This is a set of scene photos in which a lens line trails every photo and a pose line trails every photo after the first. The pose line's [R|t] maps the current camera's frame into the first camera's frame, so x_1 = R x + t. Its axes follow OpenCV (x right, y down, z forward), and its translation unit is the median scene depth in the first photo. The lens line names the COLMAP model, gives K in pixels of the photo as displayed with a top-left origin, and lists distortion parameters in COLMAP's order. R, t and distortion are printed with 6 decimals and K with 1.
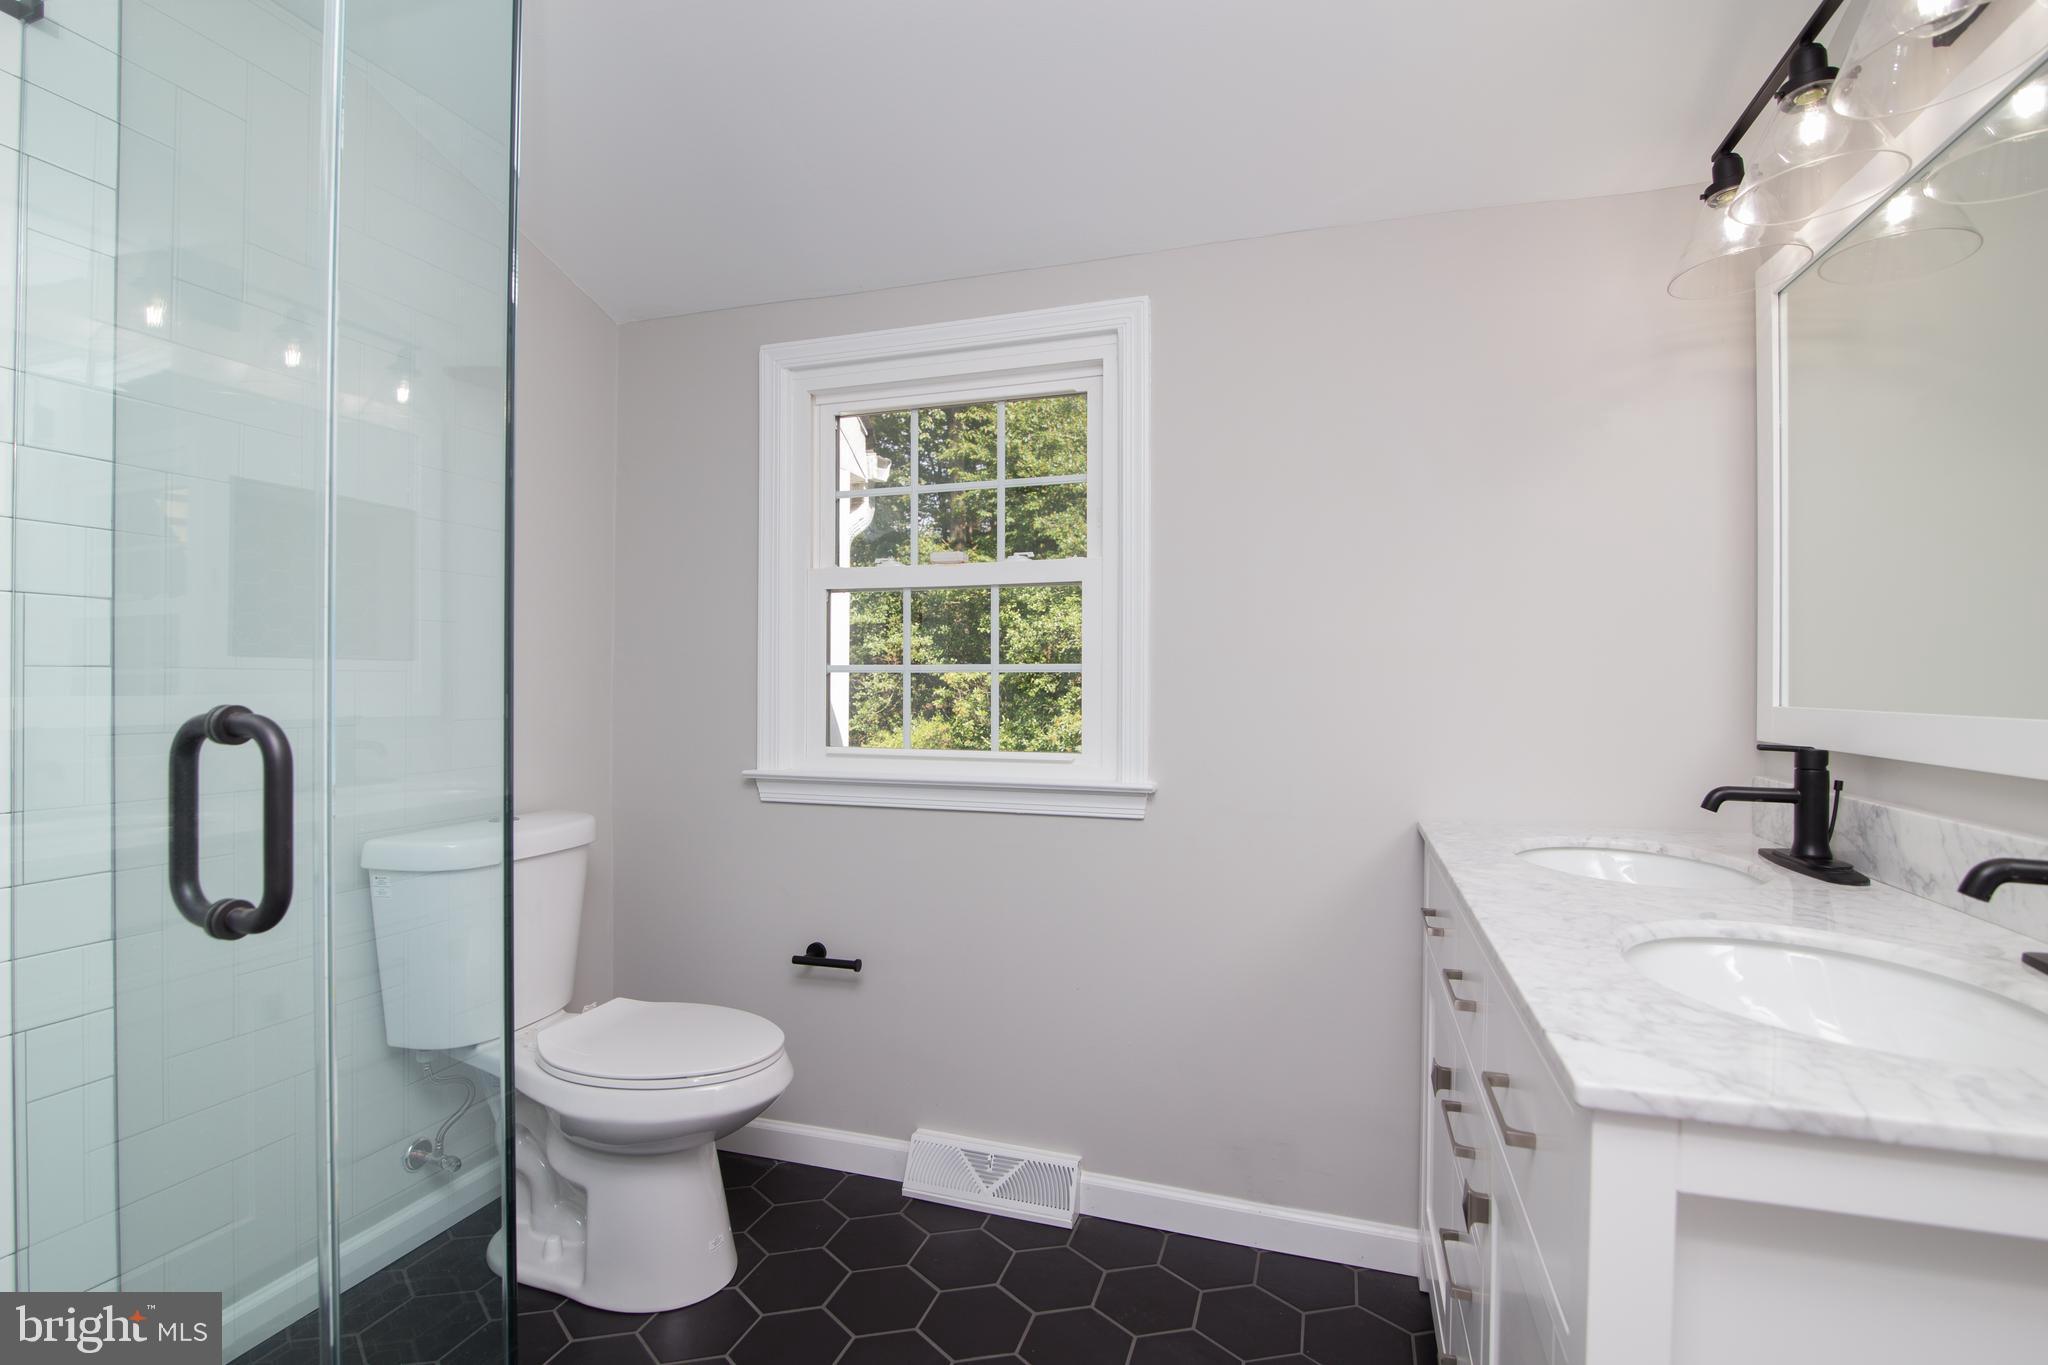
lens RADIAL K [[938.5, 0, 1017.4], [0, 938.5, 680.3], [0, 0, 1]] dist [-0.023810, 0.000449]
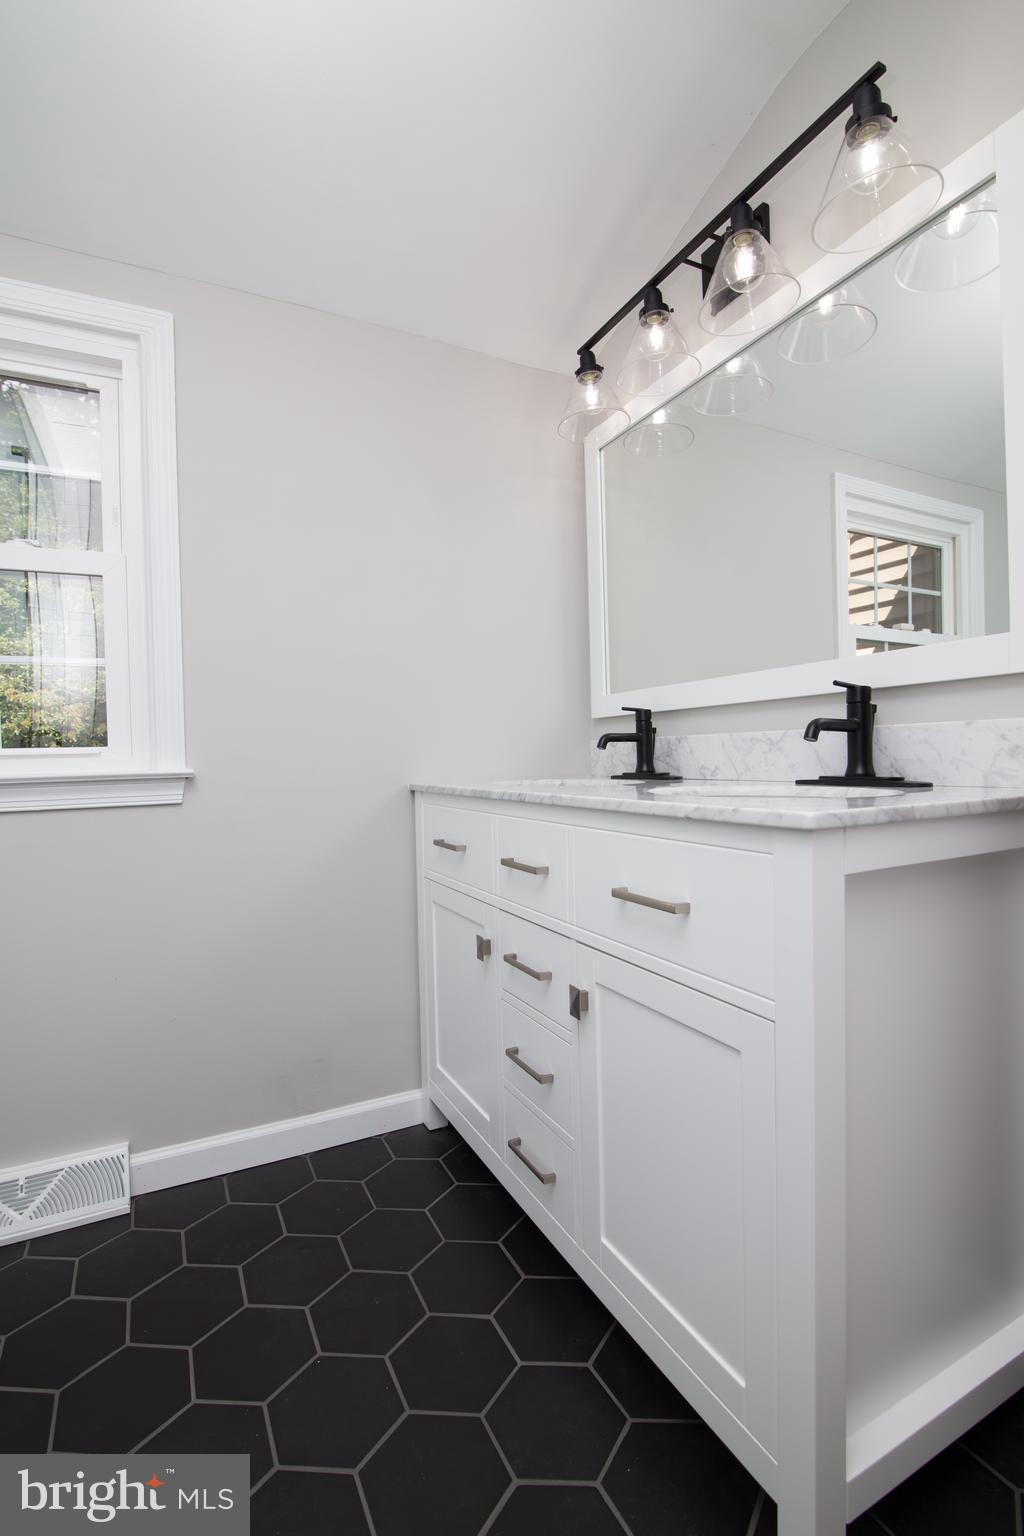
lens RADIAL K [[703.9, 0, 510.6], [0, 703.9, 764.7], [0, 0, 1]] dist [-0.023810, 0.000449]
pose [[0.702846, -0.029580, 0.710726, -0.221091], [0.026766, 0.999527, 0.015130, 0.135375], [-0.710838, 0.008389, 0.703306, 0.228319]]
